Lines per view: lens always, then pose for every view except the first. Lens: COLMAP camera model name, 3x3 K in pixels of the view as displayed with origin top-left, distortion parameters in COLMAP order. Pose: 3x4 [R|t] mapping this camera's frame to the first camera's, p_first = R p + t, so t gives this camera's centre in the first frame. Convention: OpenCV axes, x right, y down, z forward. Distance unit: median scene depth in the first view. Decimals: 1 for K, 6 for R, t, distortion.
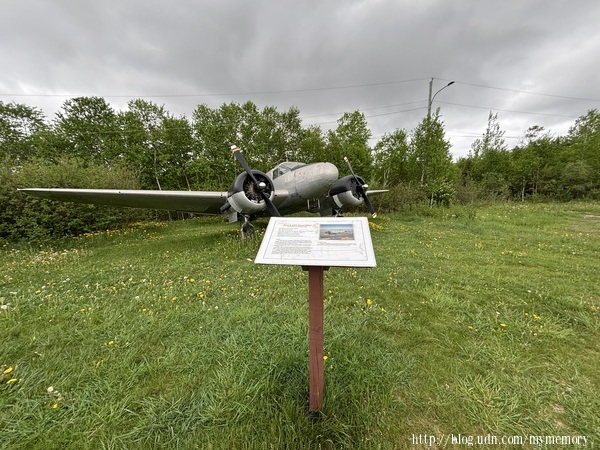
lens RADIAL K [[243.6, 0, 300.0], [0, 243.6, 225.0], [0, 0, 1]] dist [-0.000185, -0.000094]
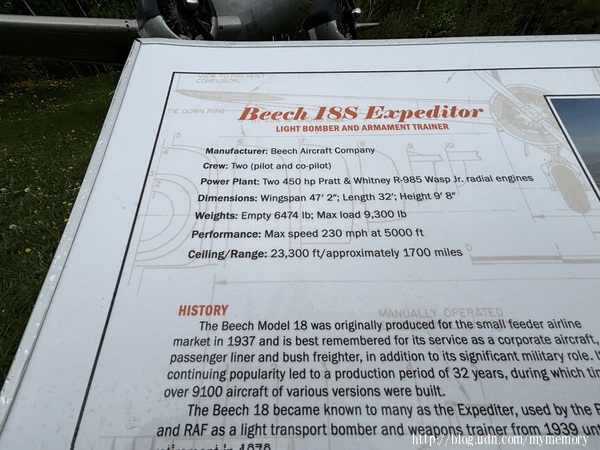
lens RADIAL K [[243.6, 0, 300.0], [0, 243.6, 225.0], [0, 0, 1]] dist [-0.000185, -0.000094]
pose [[0.989942, -0.087000, 0.111564, -0.011606], [0.017628, 0.858278, 0.512882, -0.002703], [-0.140373, -0.505756, 0.851179, 0.174677]]
